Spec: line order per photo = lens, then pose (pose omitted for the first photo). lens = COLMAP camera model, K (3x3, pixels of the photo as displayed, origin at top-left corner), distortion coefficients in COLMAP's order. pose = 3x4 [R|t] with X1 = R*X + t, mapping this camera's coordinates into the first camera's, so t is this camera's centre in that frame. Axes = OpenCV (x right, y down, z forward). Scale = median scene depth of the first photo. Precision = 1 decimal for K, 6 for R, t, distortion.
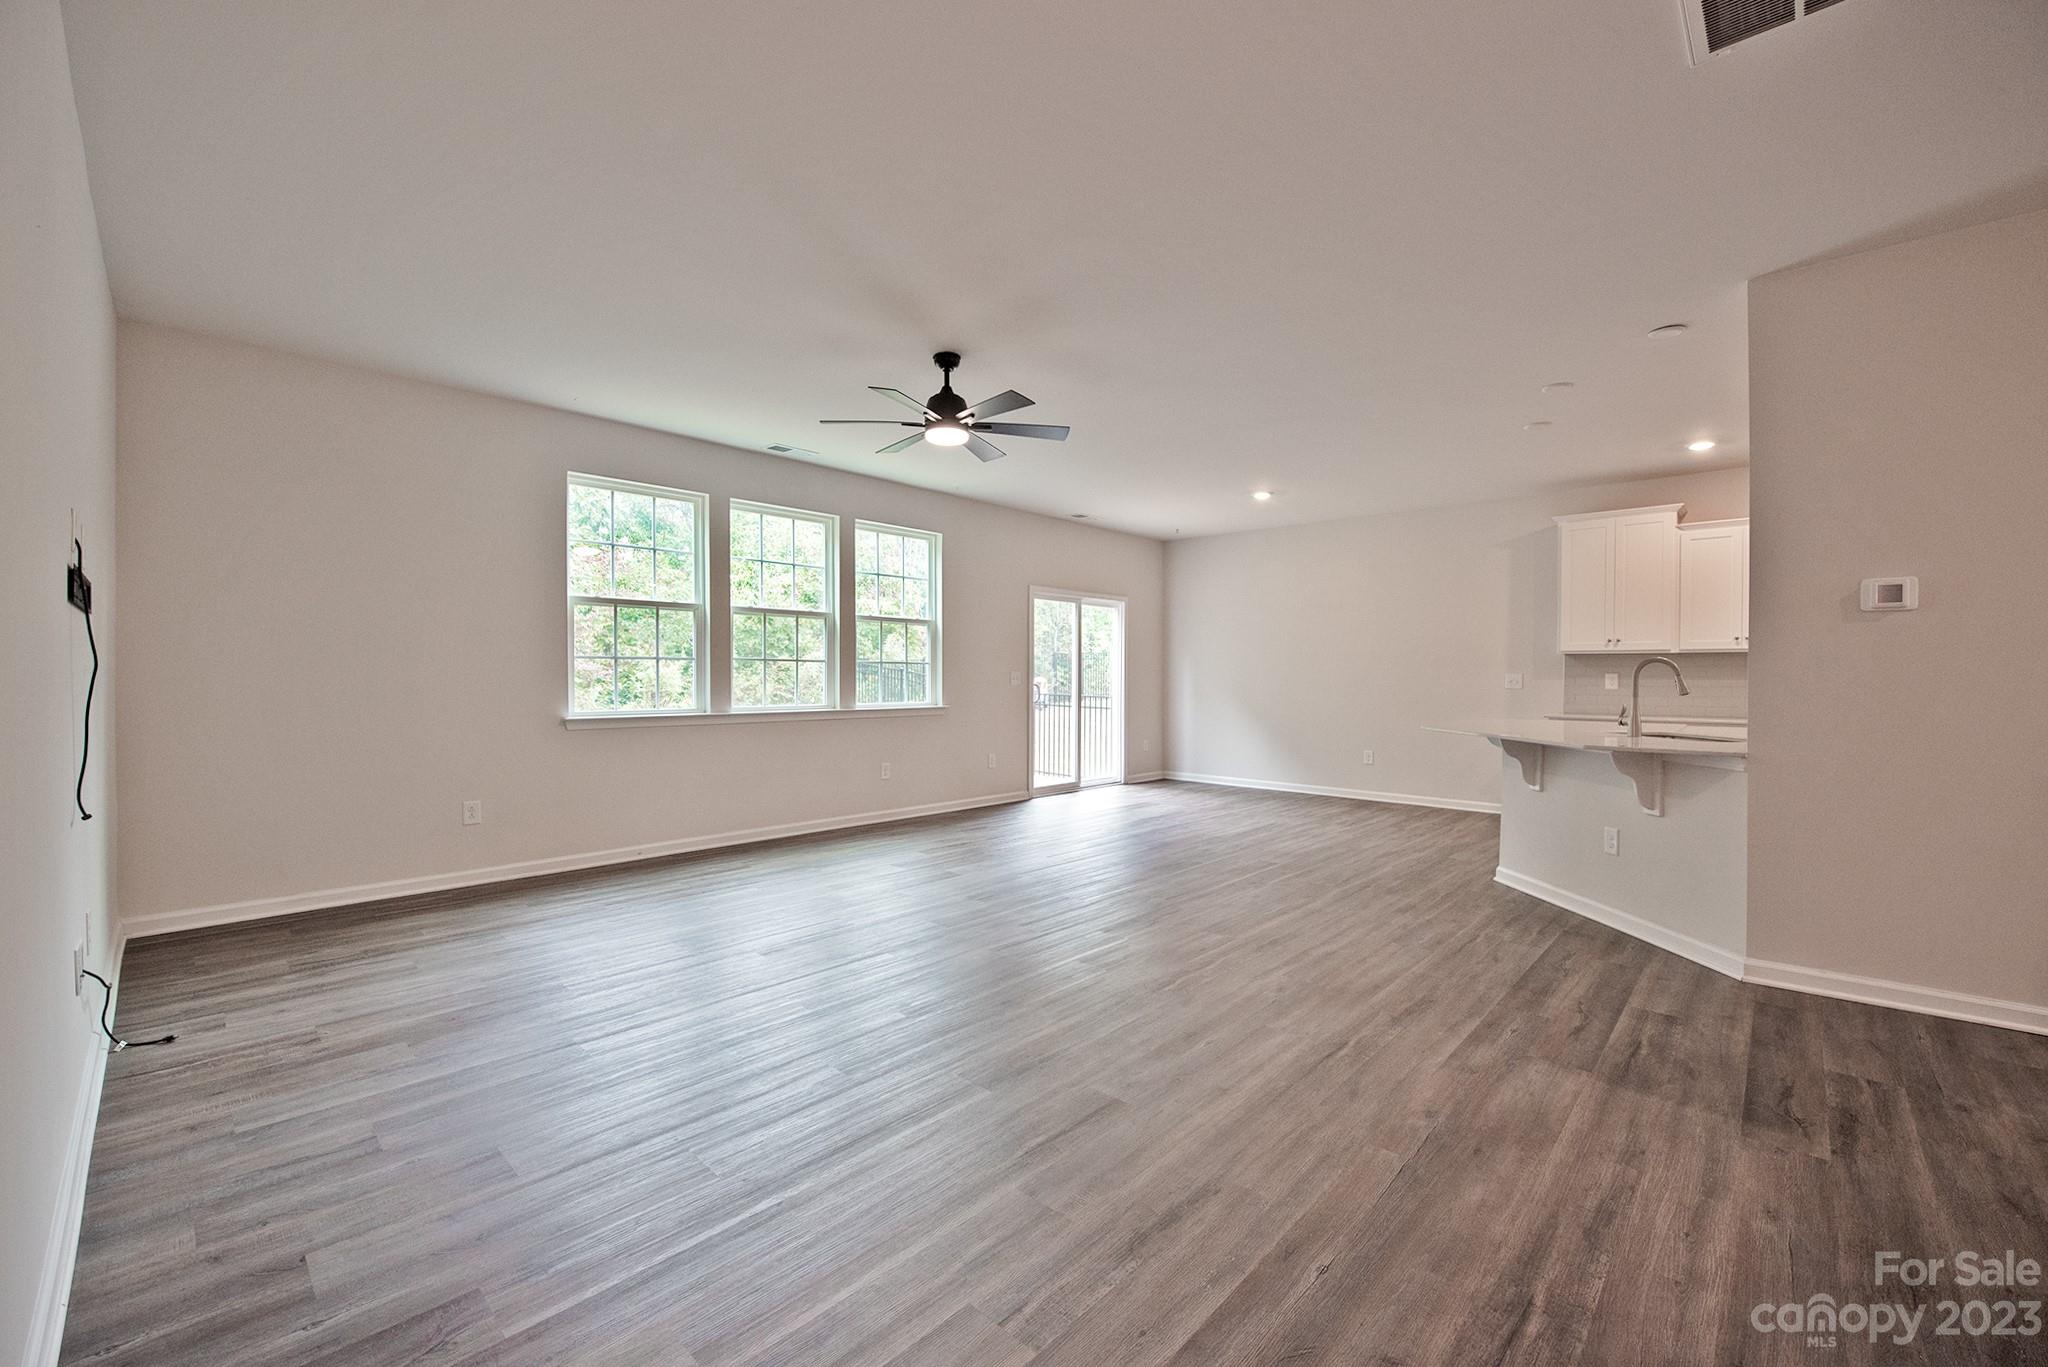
lens RADIAL K [[823.7, 0, 1026.5], [0, 823.7, 694.9], [0, 0, 1]] dist [-0.015645, -0.000153]
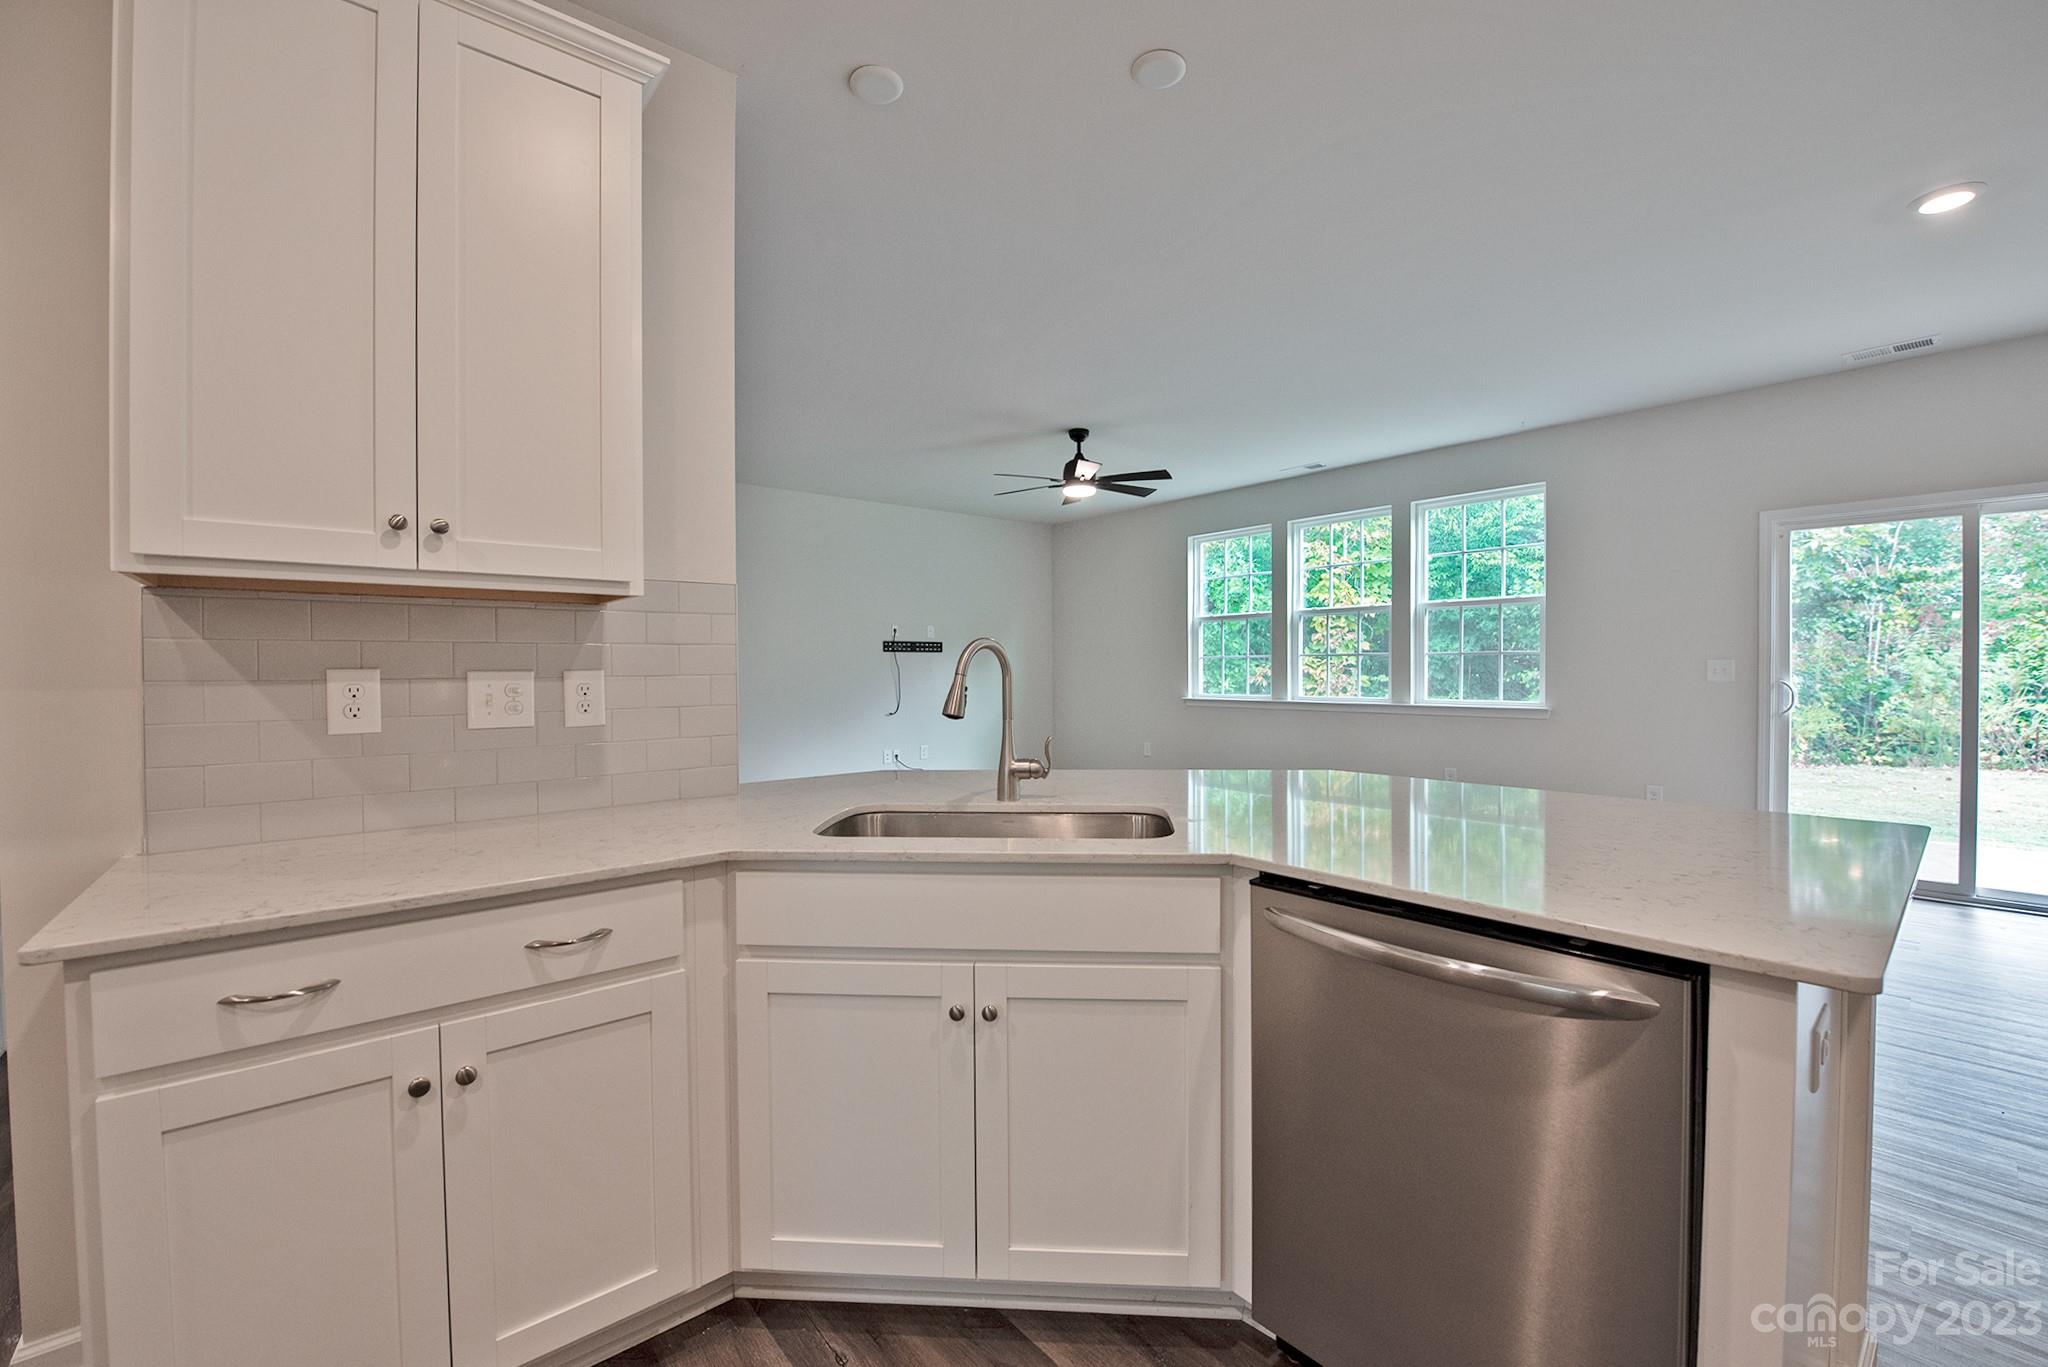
lens RADIAL K [[850.3, 0, 1094.4], [0, 850.3, 682.0], [0, 0, 1]] dist [-0.023347, -0.000370]
pose [[-0.044543, 0.015192, -0.998892, 0.839879], [-0.009845, 0.999829, 0.015645, -0.020562], [0.998959, 0.010531, -0.044386, 0.725443]]
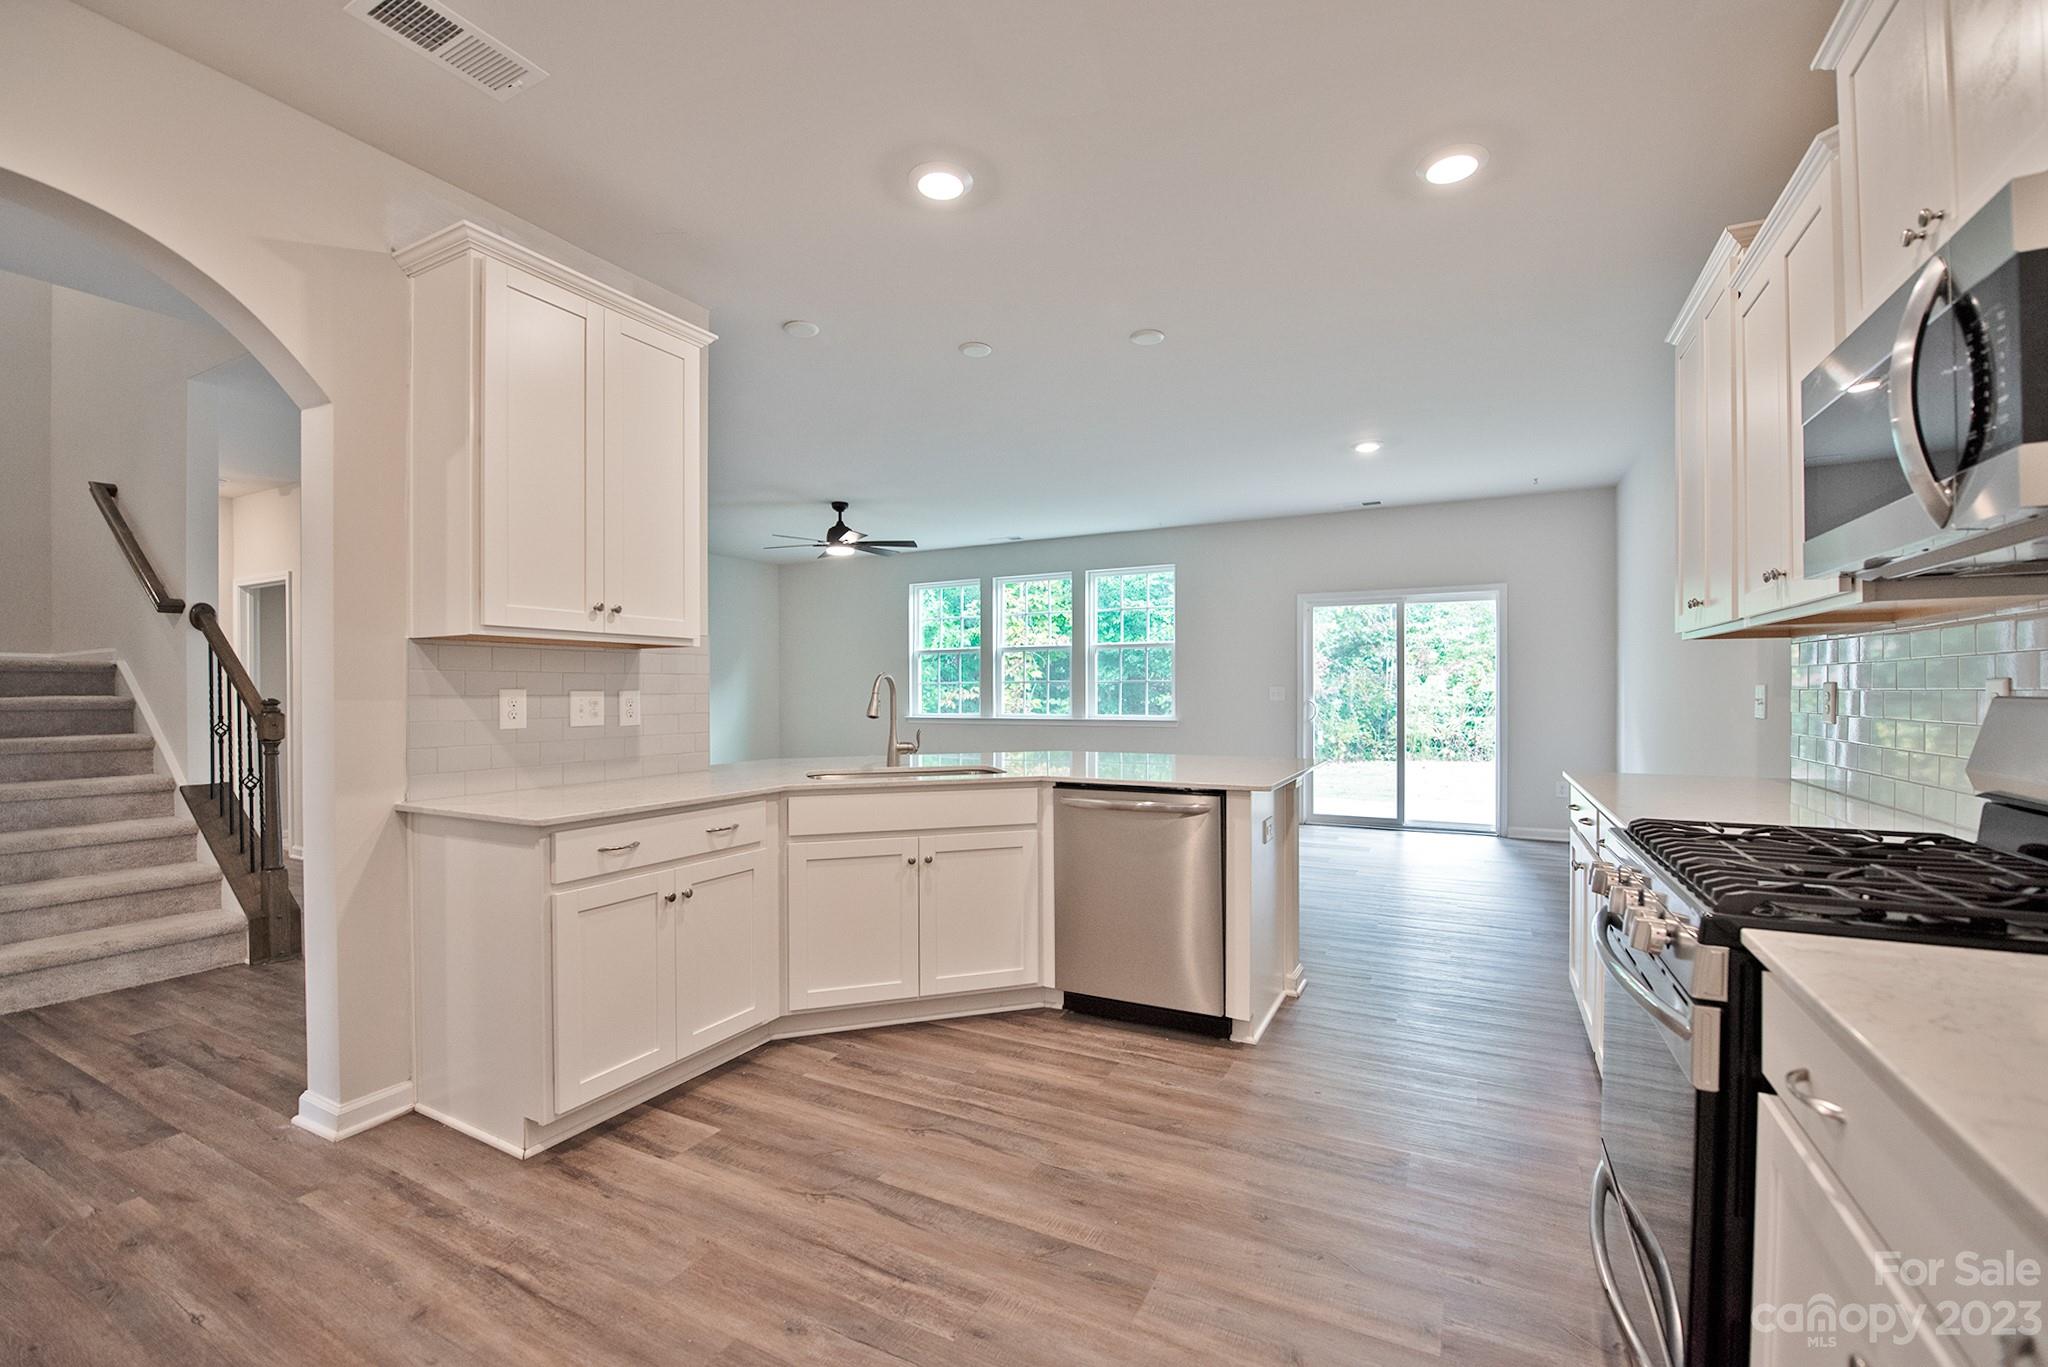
lens RADIAL K [[823.7, 0, 1026.5], [0, 823.7, 694.9], [0, 0, 1]] dist [-0.015645, -0.000153]
pose [[0.263023, 0.000749, -0.964789, 1.092753], [-0.011003, 0.999937, -0.002224, -0.016556], [0.964727, 0.011201, 0.263014, 0.606274]]
